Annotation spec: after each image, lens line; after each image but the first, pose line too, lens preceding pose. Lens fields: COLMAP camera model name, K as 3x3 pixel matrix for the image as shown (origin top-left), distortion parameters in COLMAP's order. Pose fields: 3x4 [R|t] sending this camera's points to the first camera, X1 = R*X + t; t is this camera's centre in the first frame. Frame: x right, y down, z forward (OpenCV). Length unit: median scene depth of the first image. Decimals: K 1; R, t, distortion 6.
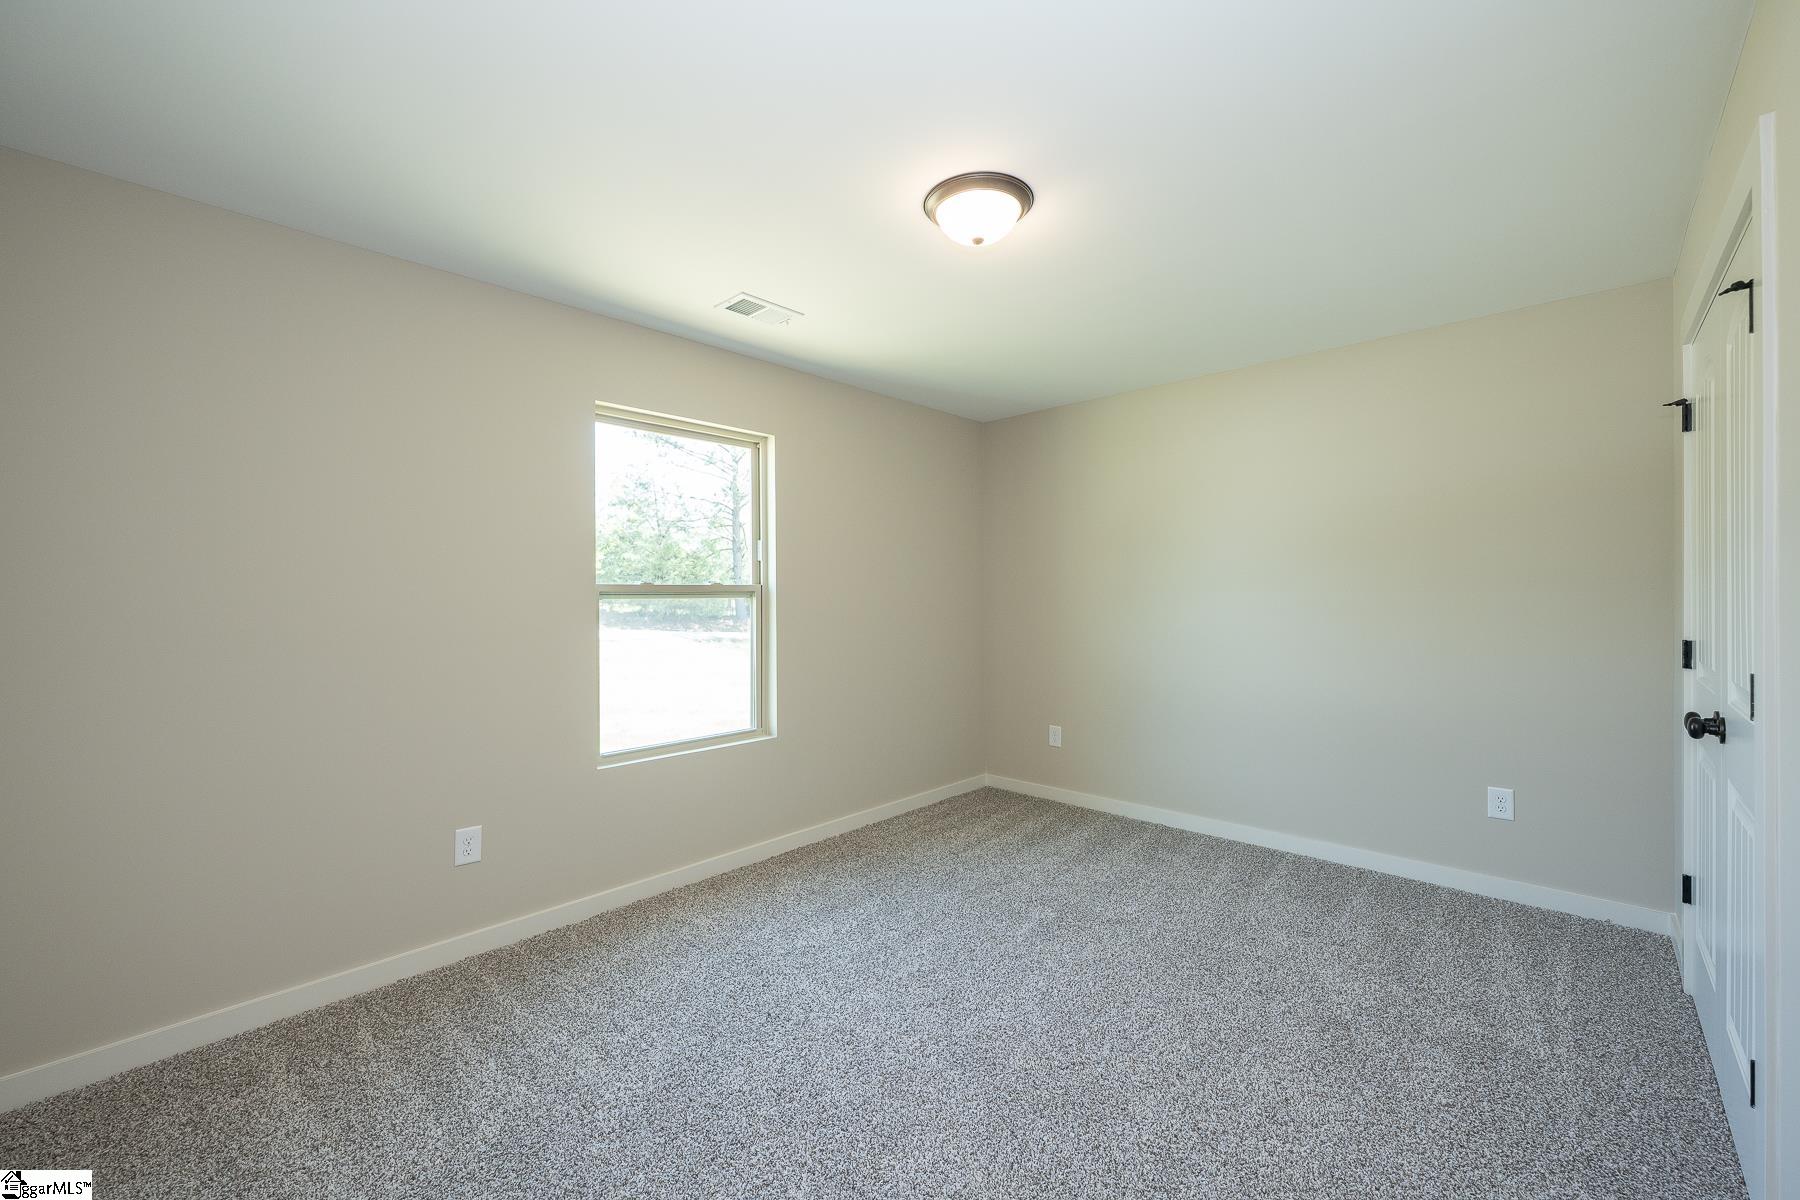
lens RADIAL K [[715.3, 0, 900.0], [0, 715.3, 600.0], [0, 0, 1]] dist [-0.000577, -0.000039]
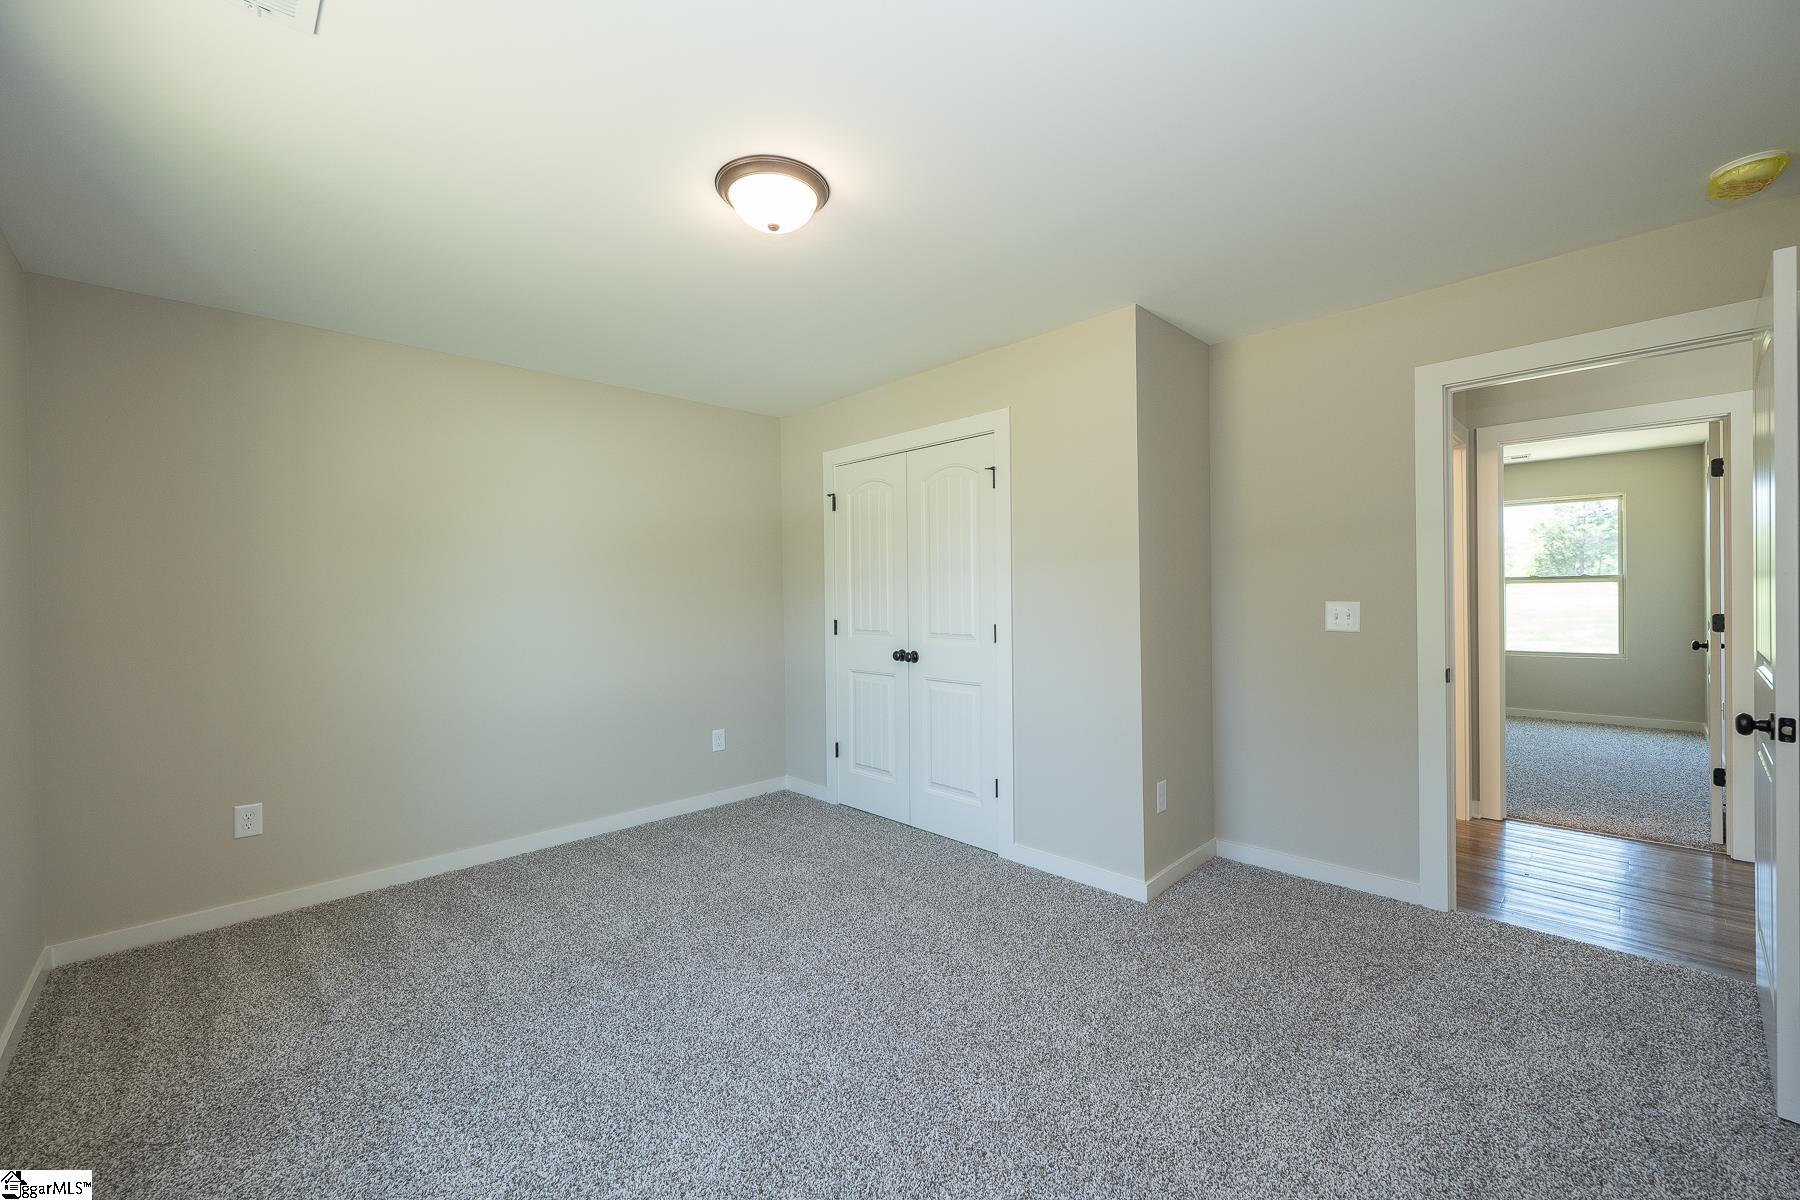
lens RADIAL K [[705.7, 0, 893.3], [0, 705.7, 606.0], [0, 0, 1]] dist [-0.001134, 0.000009]
pose [[0.054358, -0.011117, 0.998460, -0.547619], [0.023062, 0.999685, 0.009875, 0.002289], [-0.998255, 0.022490, 0.054597, 0.521682]]
